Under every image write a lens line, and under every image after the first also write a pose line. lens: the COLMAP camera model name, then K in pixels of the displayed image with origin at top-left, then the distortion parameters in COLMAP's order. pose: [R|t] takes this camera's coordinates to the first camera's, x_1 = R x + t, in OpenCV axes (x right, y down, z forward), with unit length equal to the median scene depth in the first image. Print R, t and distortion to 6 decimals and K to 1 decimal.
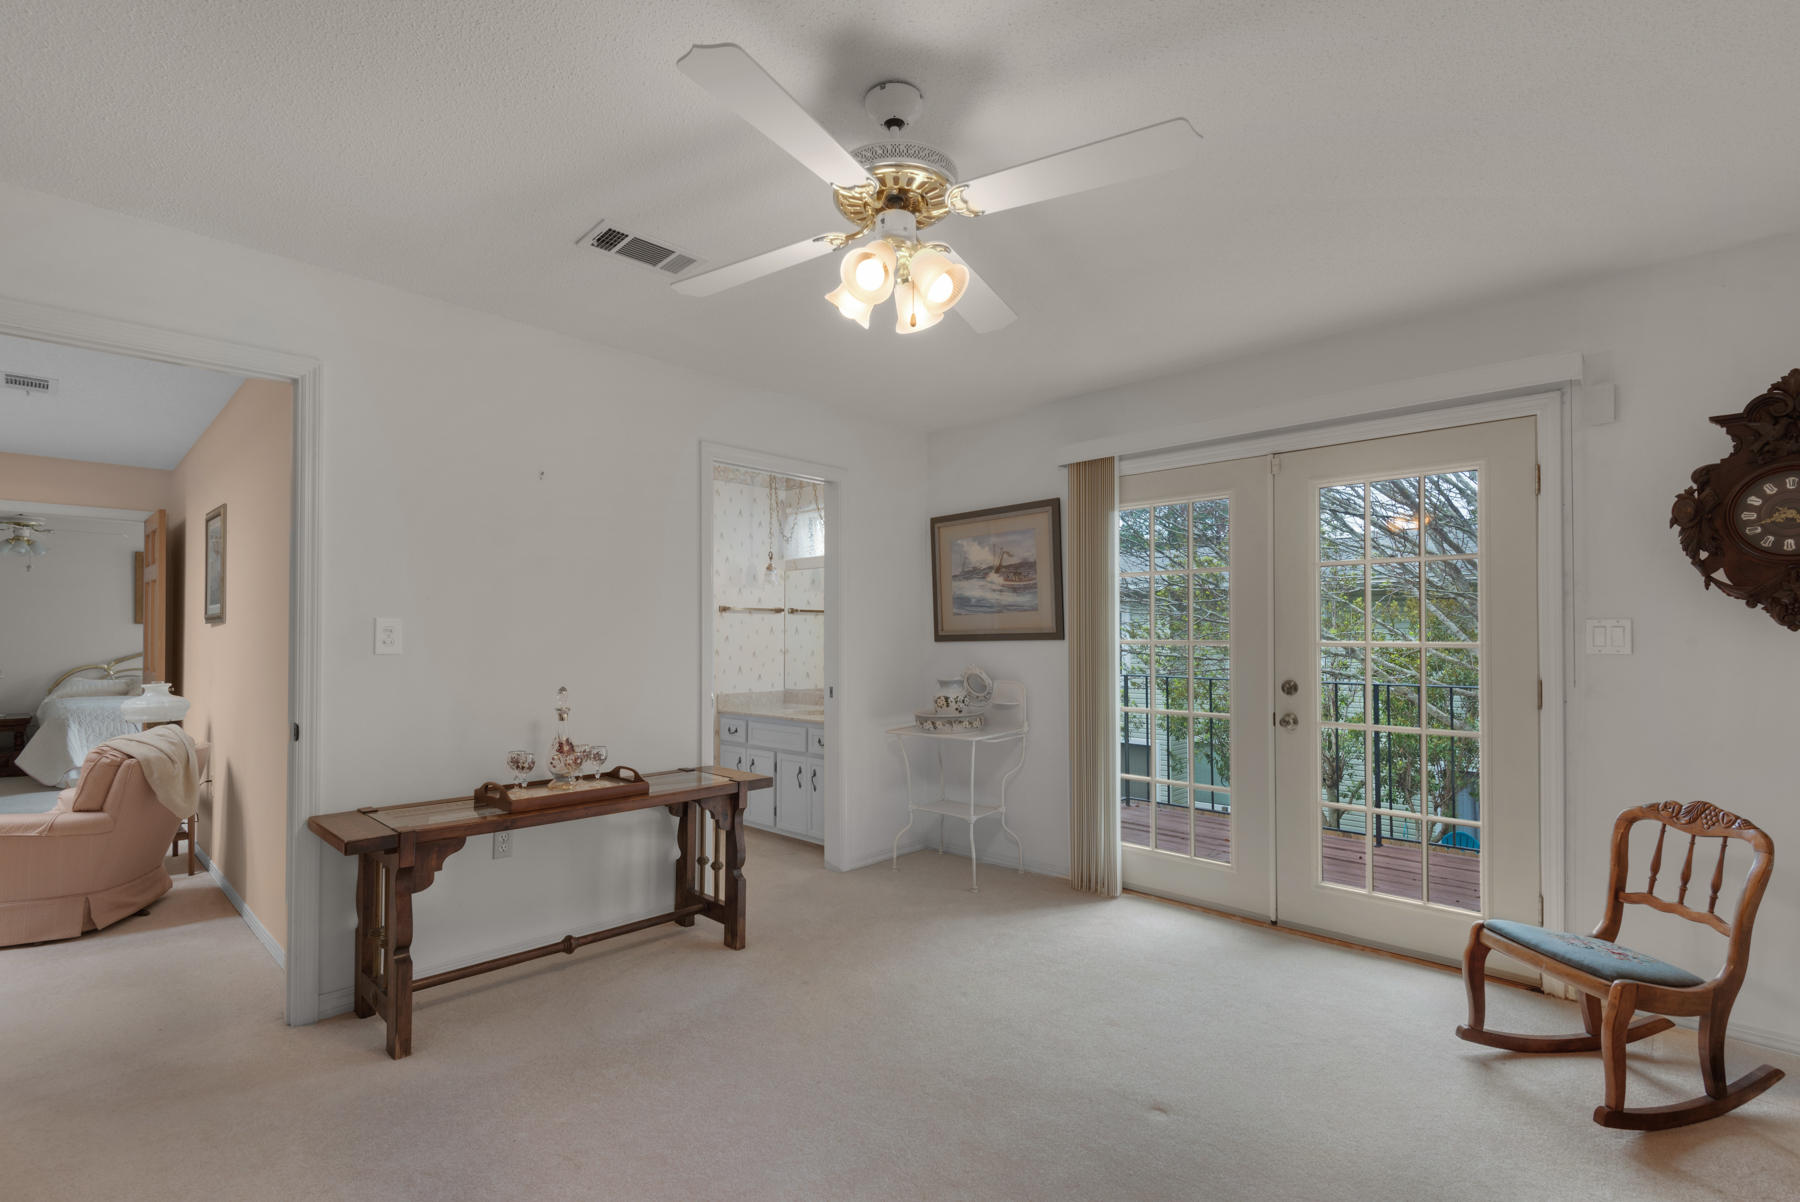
lens RADIAL K [[818.4, 0, 890.3], [0, 818.4, 621.0], [0, 0, 1]] dist [-0.000684, -0.001136]
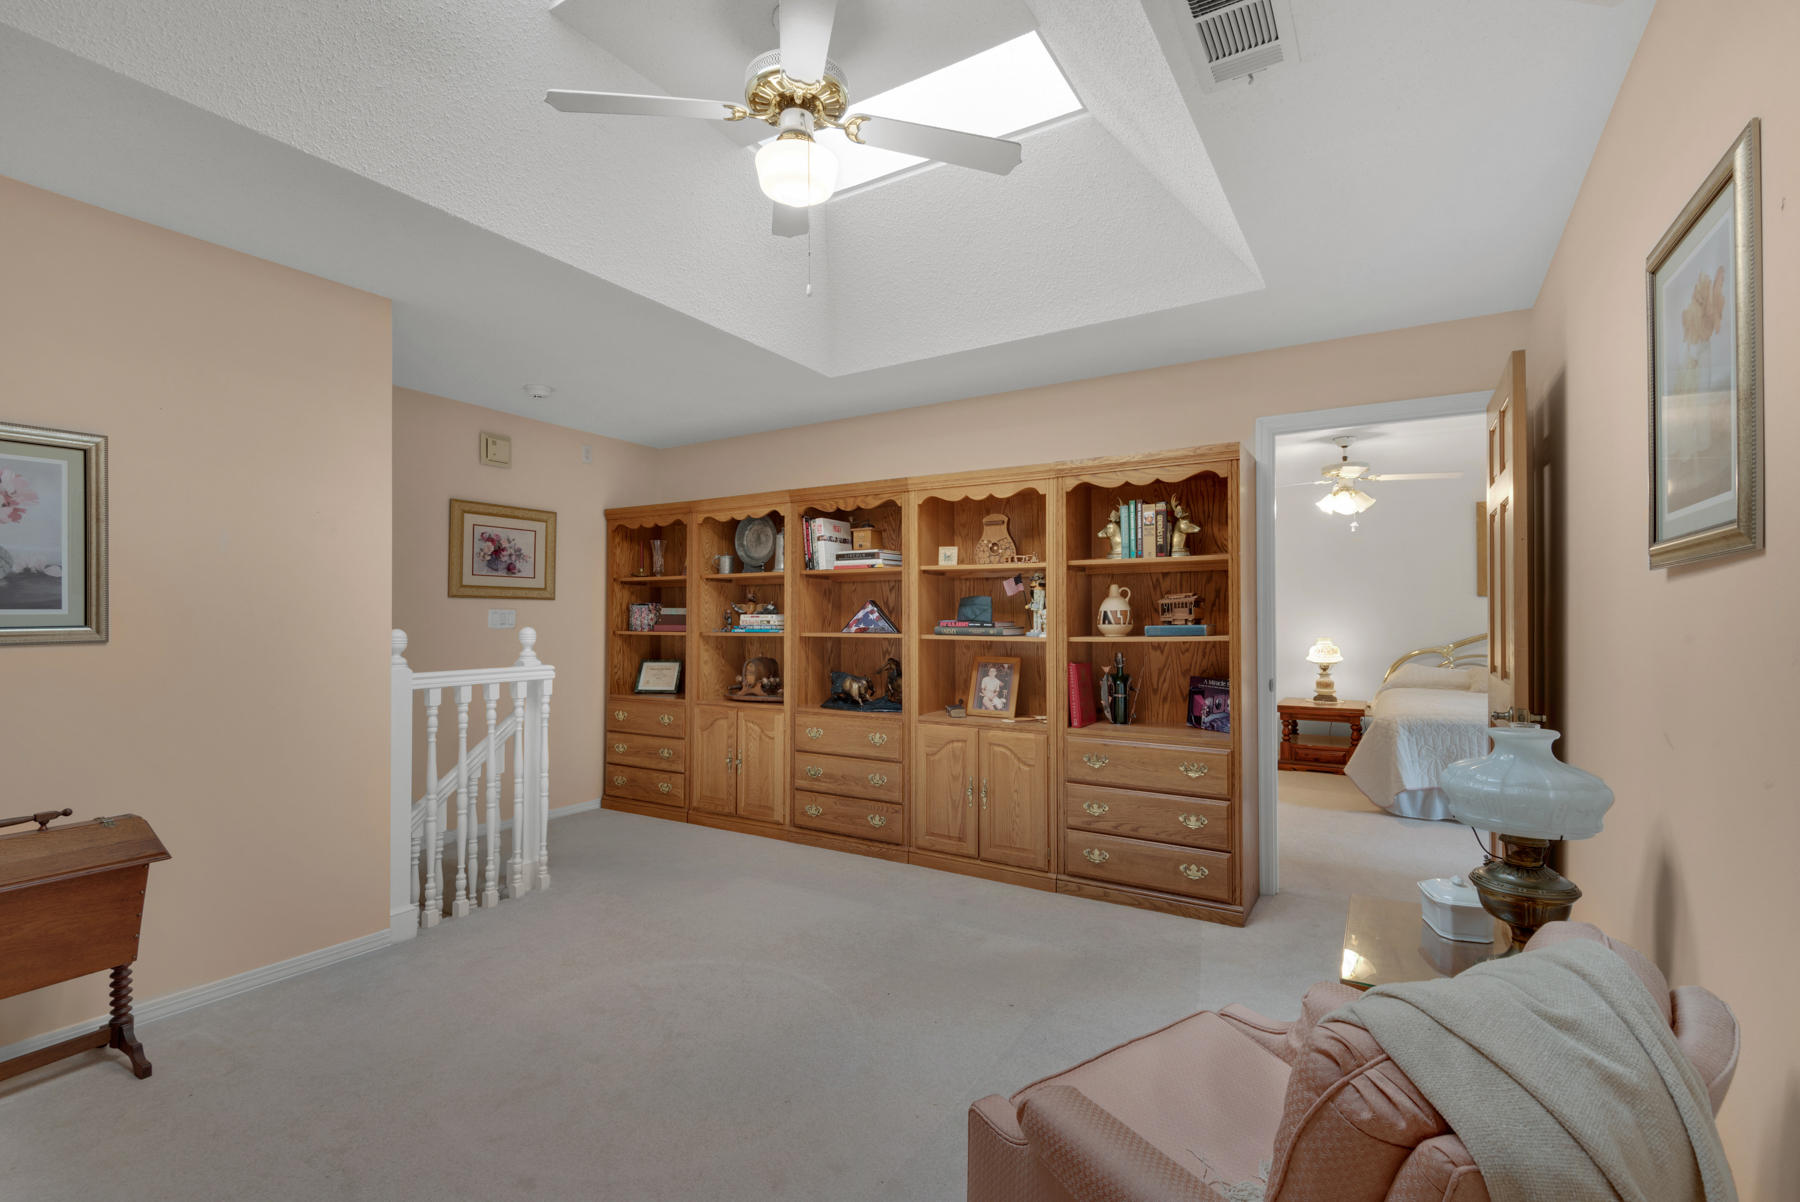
lens RADIAL K [[818.4, 0, 888.5], [0, 818.4, 609.8], [0, 0, 1]] dist [-0.000684, -0.001136]
pose [[0.196301, -0.002323, -0.980541, -0.537754], [0.017880, 0.999839, 0.001211, 0.011496], [0.980381, -0.017770, 0.196311, 0.588530]]
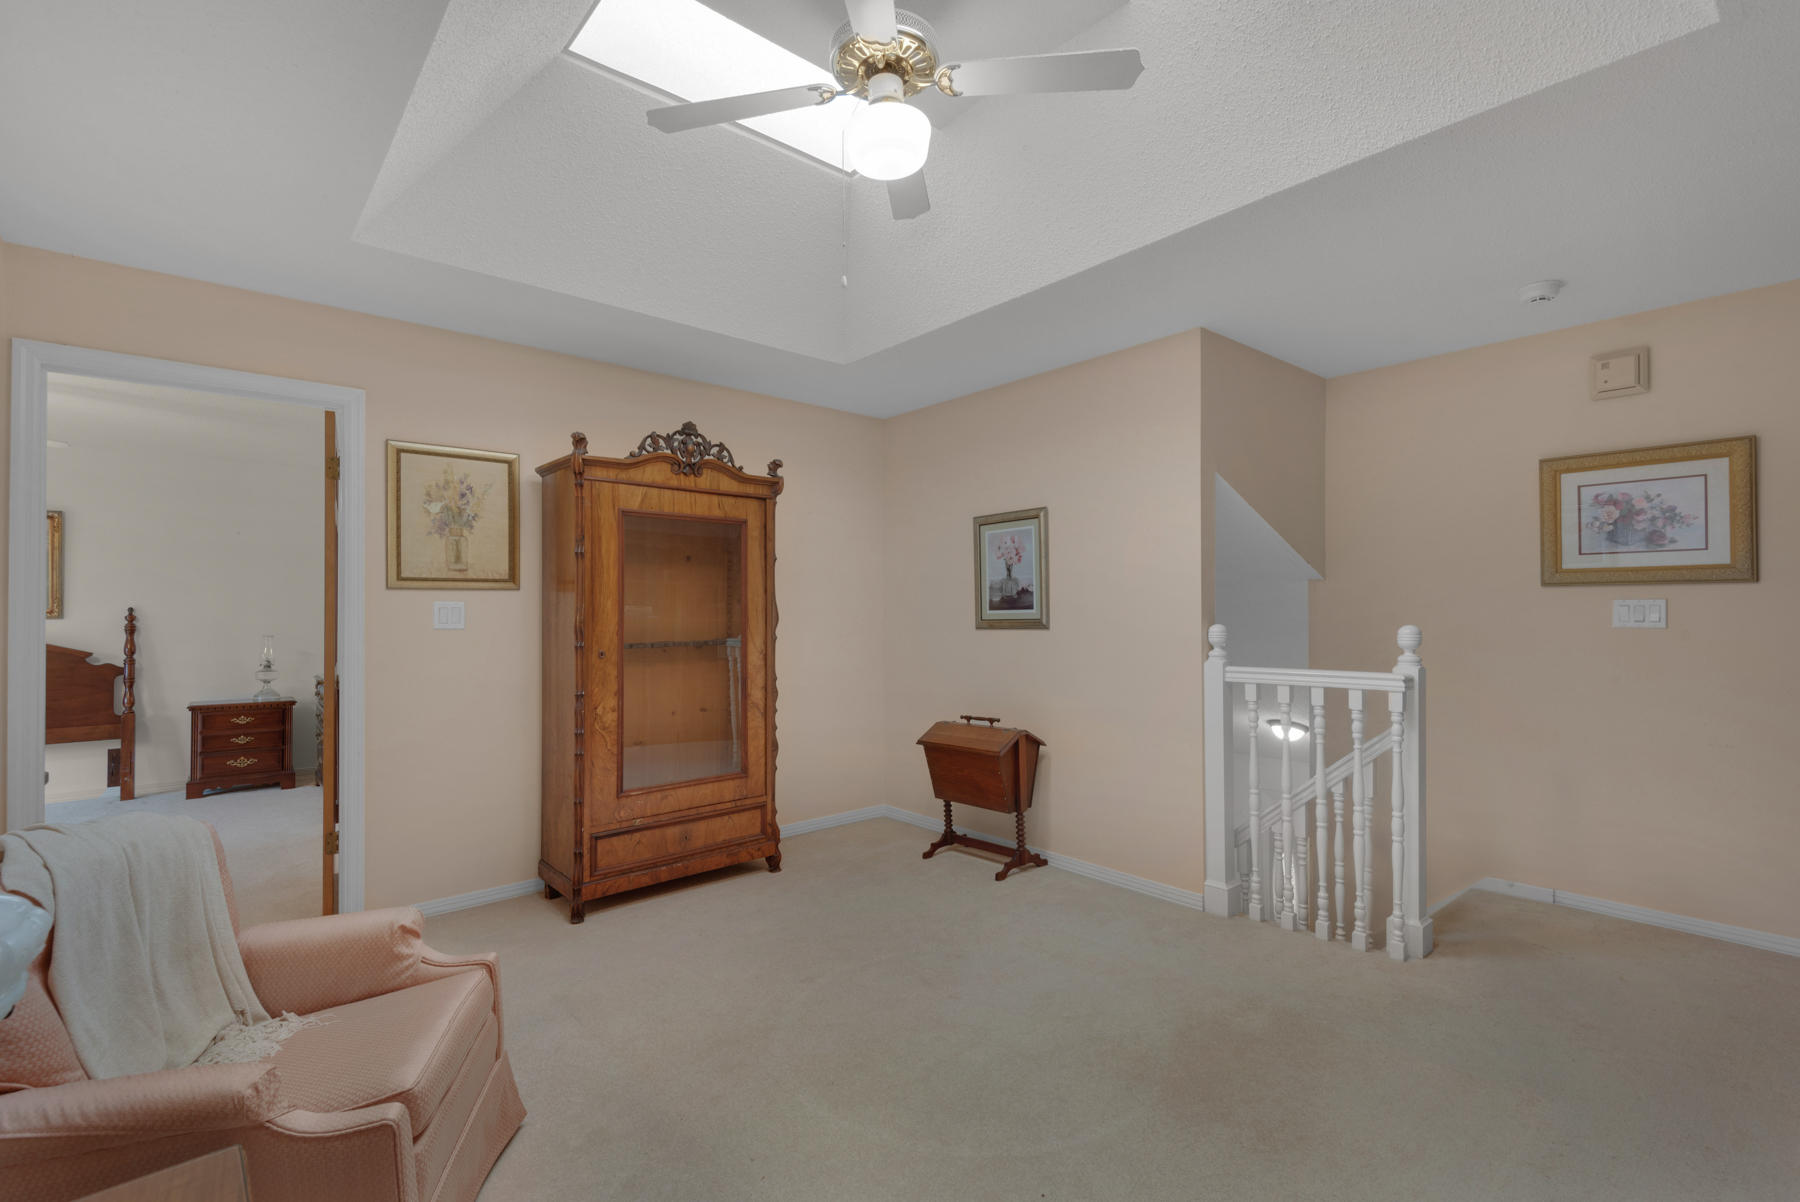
lens RADIAL K [[818.4, 0, 892.4], [0, 818.4, 606.7], [0, 0, 1]] dist [-0.000684, -0.001136]
pose [[-0.992205, 0.011546, 0.124076, -1.721647], [0.007850, 0.999512, -0.030240, 0.040827], [-0.124365, -0.029030, -0.991812, 1.666986]]
